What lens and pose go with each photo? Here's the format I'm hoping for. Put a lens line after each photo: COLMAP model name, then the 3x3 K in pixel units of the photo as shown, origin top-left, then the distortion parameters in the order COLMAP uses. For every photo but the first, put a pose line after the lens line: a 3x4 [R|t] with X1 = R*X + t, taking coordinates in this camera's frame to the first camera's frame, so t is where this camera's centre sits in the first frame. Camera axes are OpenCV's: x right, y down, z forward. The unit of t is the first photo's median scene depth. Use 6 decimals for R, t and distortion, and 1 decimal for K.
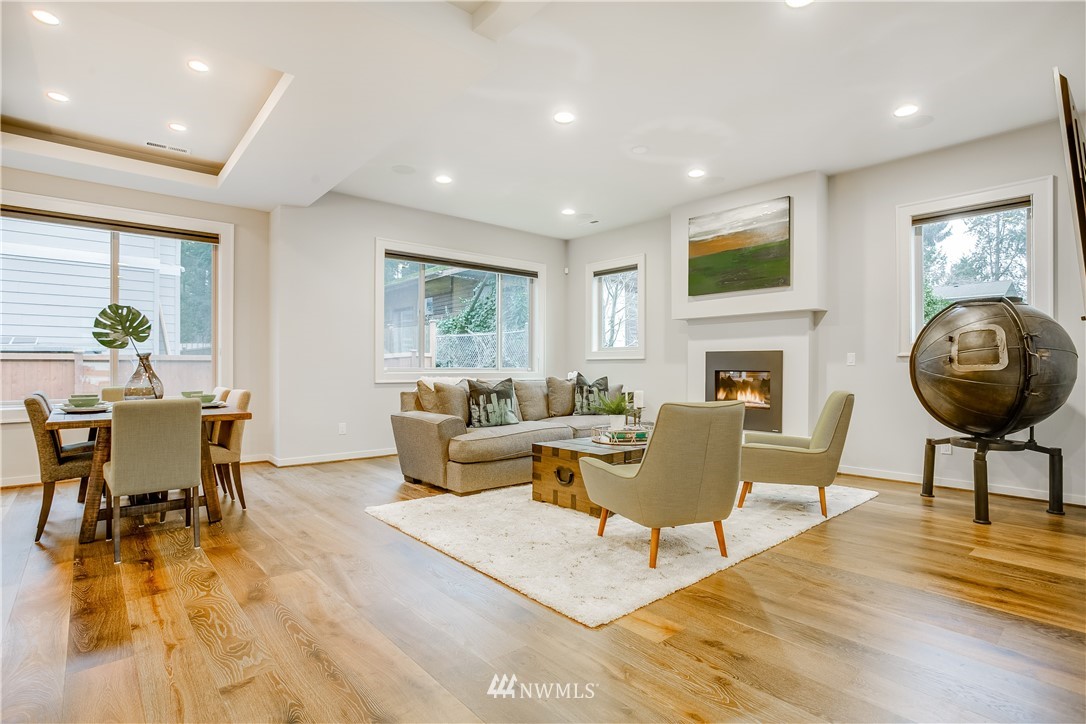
lens RADIAL K [[544.2, 0, 577.1], [0, 544.2, 375.4], [0, 0, 1]] dist [-0.056102, 0.024351]
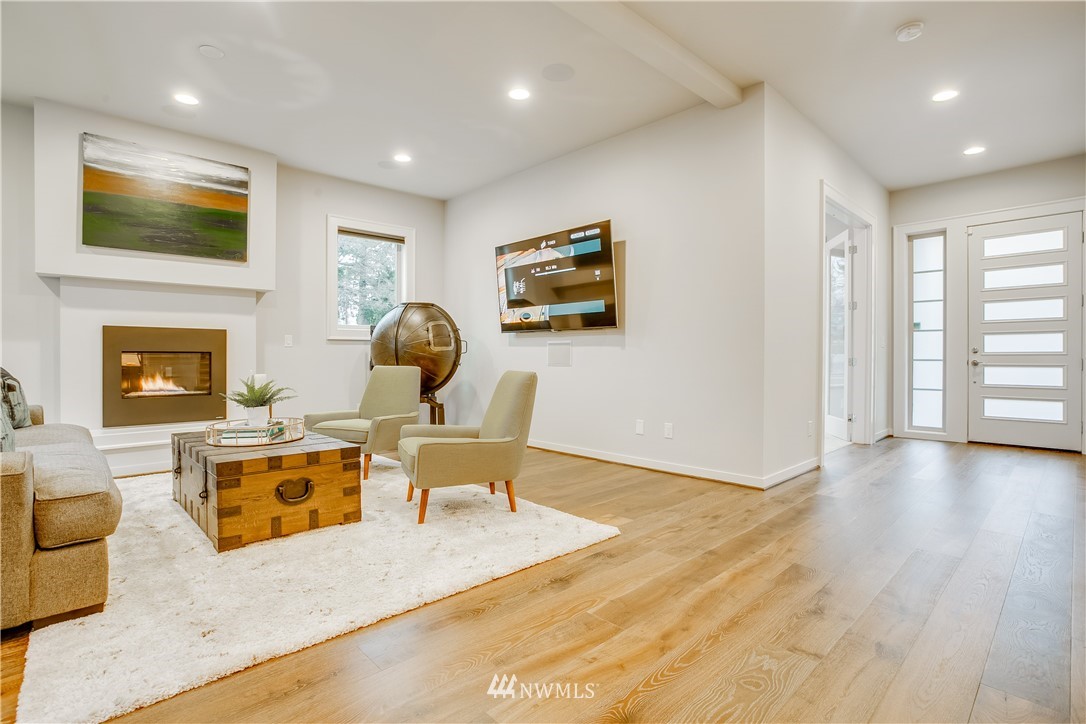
lens RADIAL K [[534.6, 0, 533.4], [0, 534.6, 360.4], [0, 0, 1]] dist [-0.075559, 0.038478]
pose [[-0.007457, -0.009401, 0.999928, -0.687146], [0.015255, 0.999838, 0.009514, 0.007833], [-0.999856, 0.015325, -0.007313, 0.645311]]
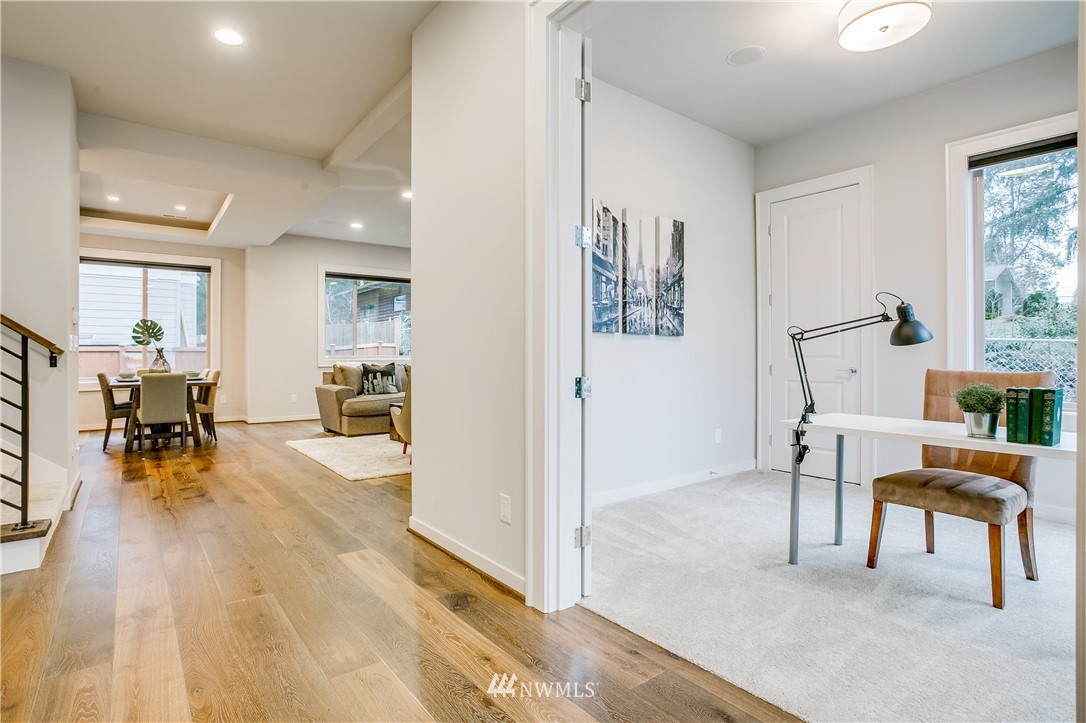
lens RADIAL K [[534.6, 0, 533.4], [0, 534.6, 359.9], [0, 0, 1]] dist [-0.075559, 0.038478]
pose [[0.996495, -0.003574, -0.083581, 0.481248], [0.003069, 0.999976, -0.006172, 0.009950], [0.083602, 0.005894, 0.996482, -0.521661]]
